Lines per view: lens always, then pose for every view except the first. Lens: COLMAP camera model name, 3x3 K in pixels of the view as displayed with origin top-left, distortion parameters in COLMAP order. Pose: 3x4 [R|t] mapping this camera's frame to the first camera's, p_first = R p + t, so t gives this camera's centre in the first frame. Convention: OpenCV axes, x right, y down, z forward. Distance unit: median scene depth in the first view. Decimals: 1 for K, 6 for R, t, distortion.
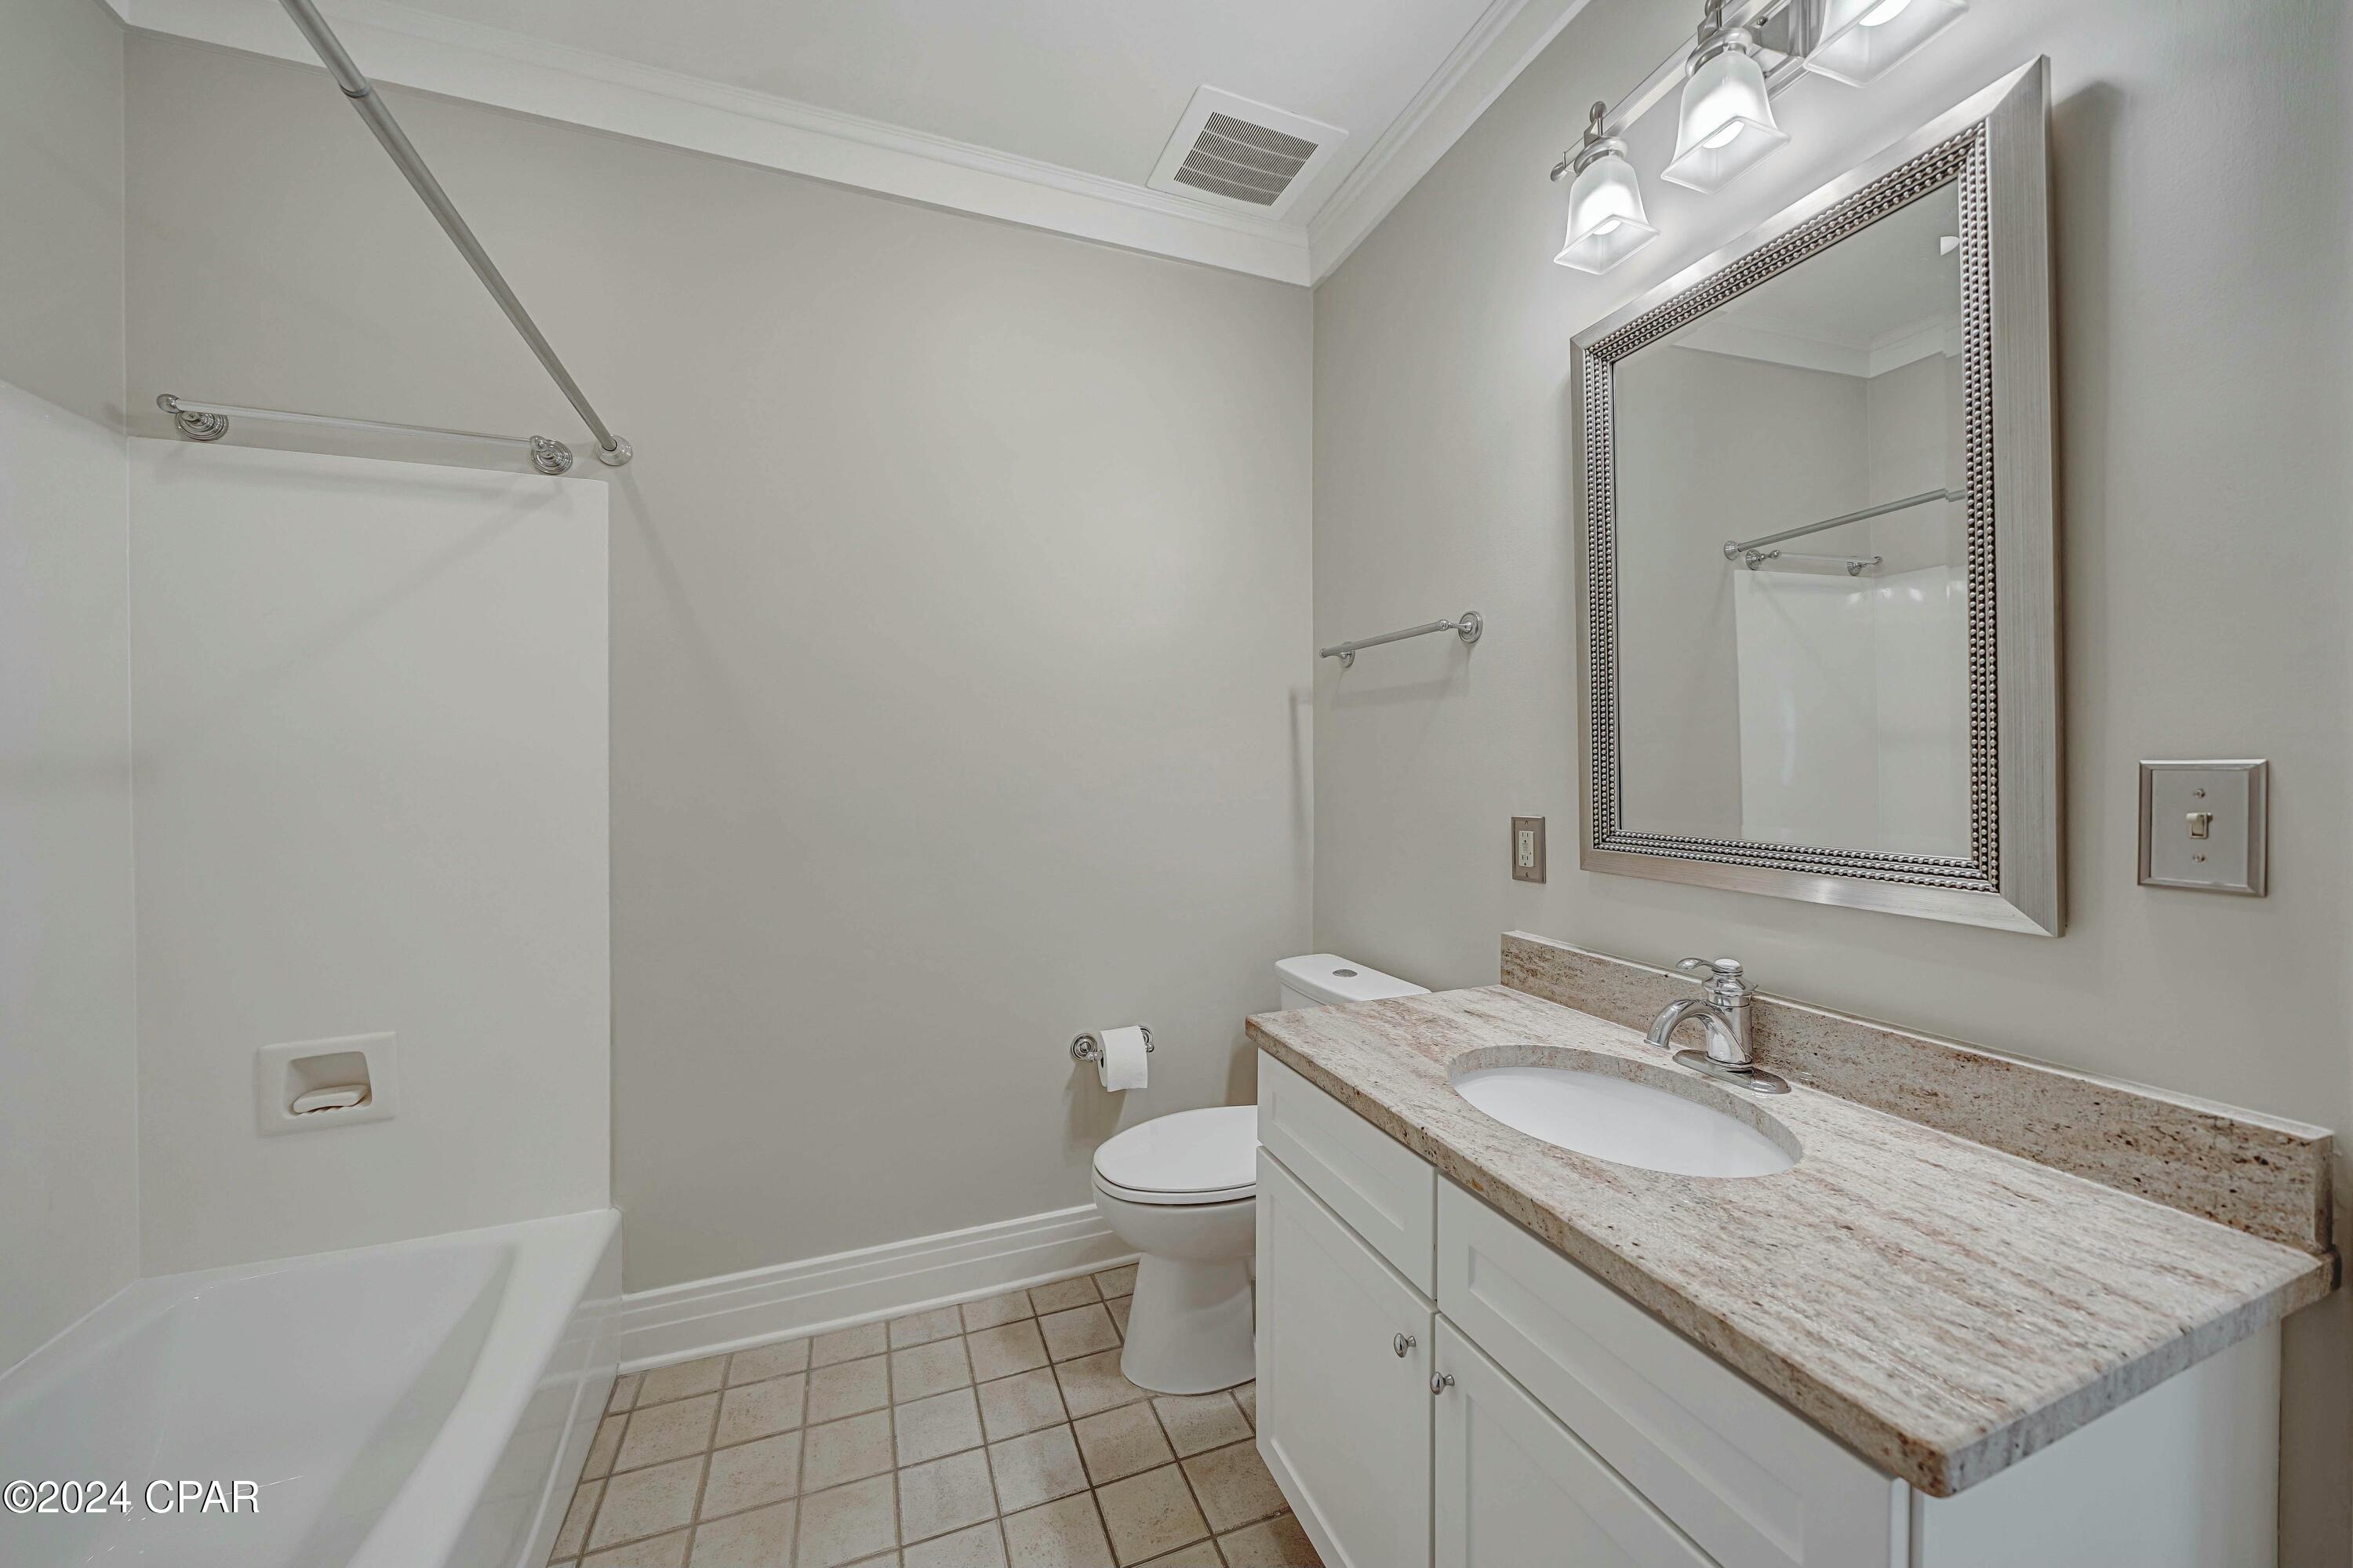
lens RADIAL K [[828.0, 0, 1162.4], [0, 828.0, 768.0], [0, 0, 1]] dist [-0.004488, -0.000072]
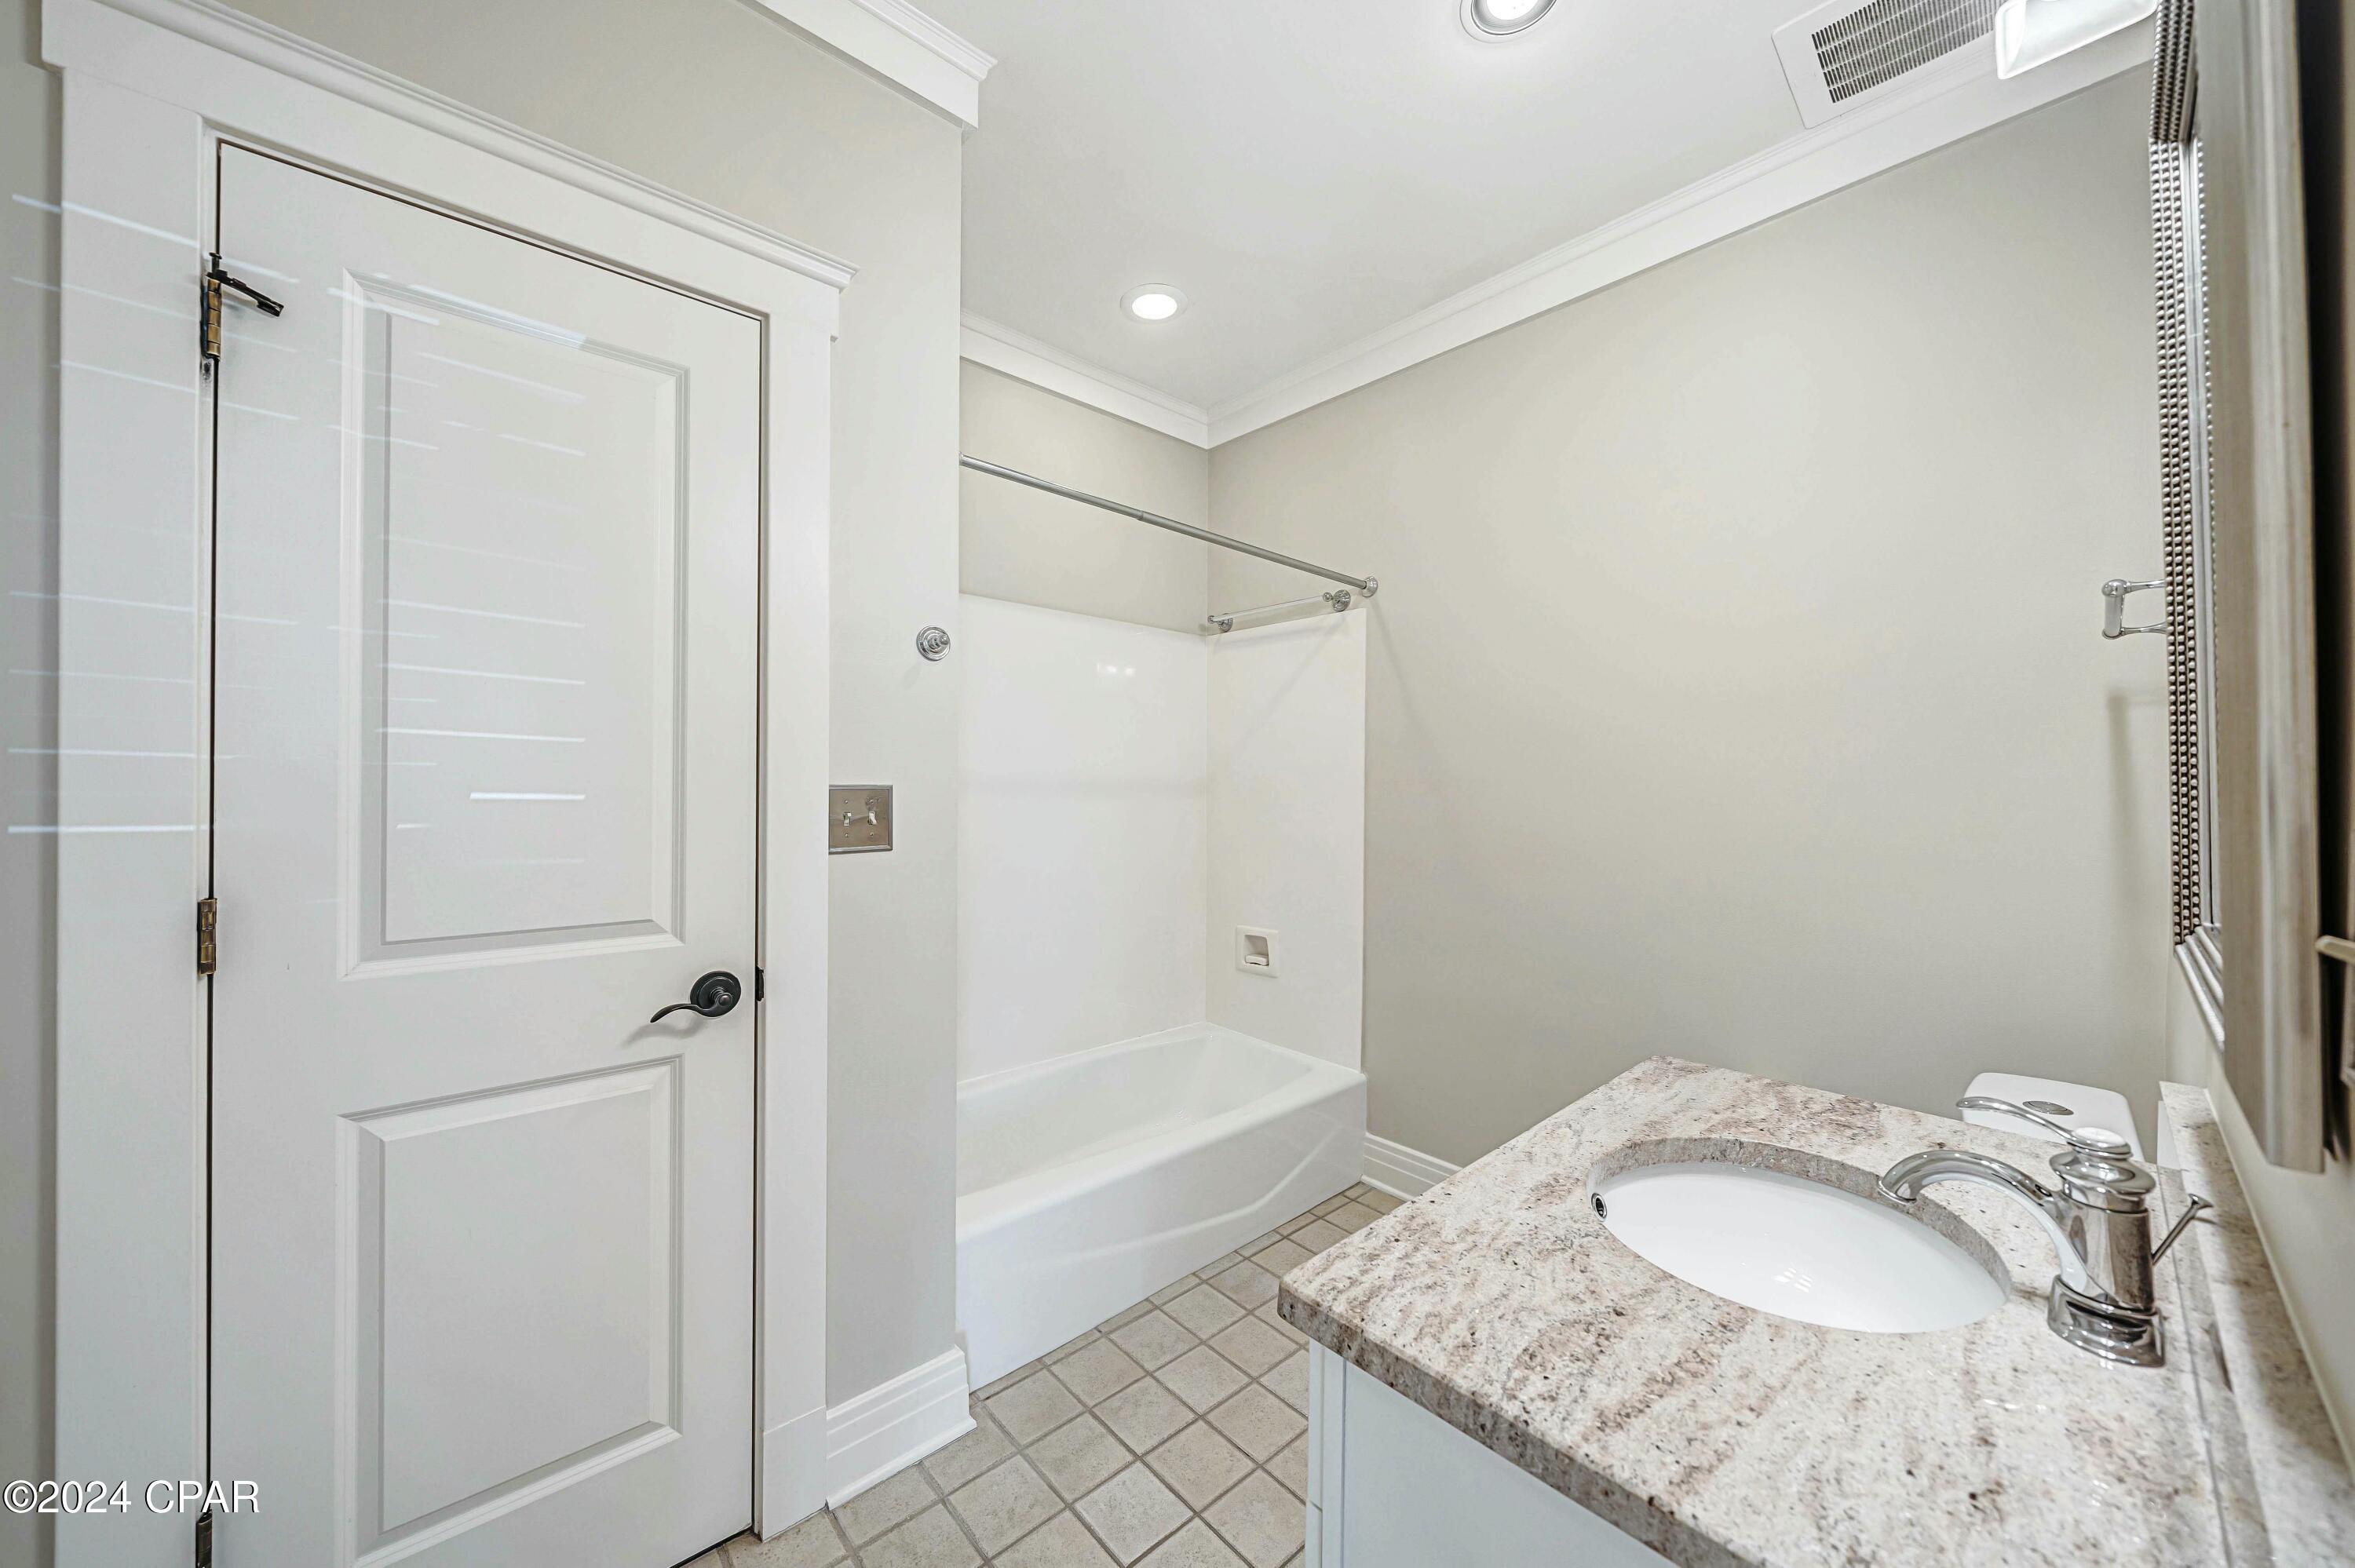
lens RADIAL K [[828.6, 0, 1169.9], [0, 828.6, 787.0], [0, 0, 1]] dist [-0.004488, -0.000072]
pose [[0.366149, 0.011637, -0.930484, 0.903725], [-0.015686, 0.999857, 0.006332, -0.014988], [0.930424, 0.012277, 0.366279, 0.116739]]
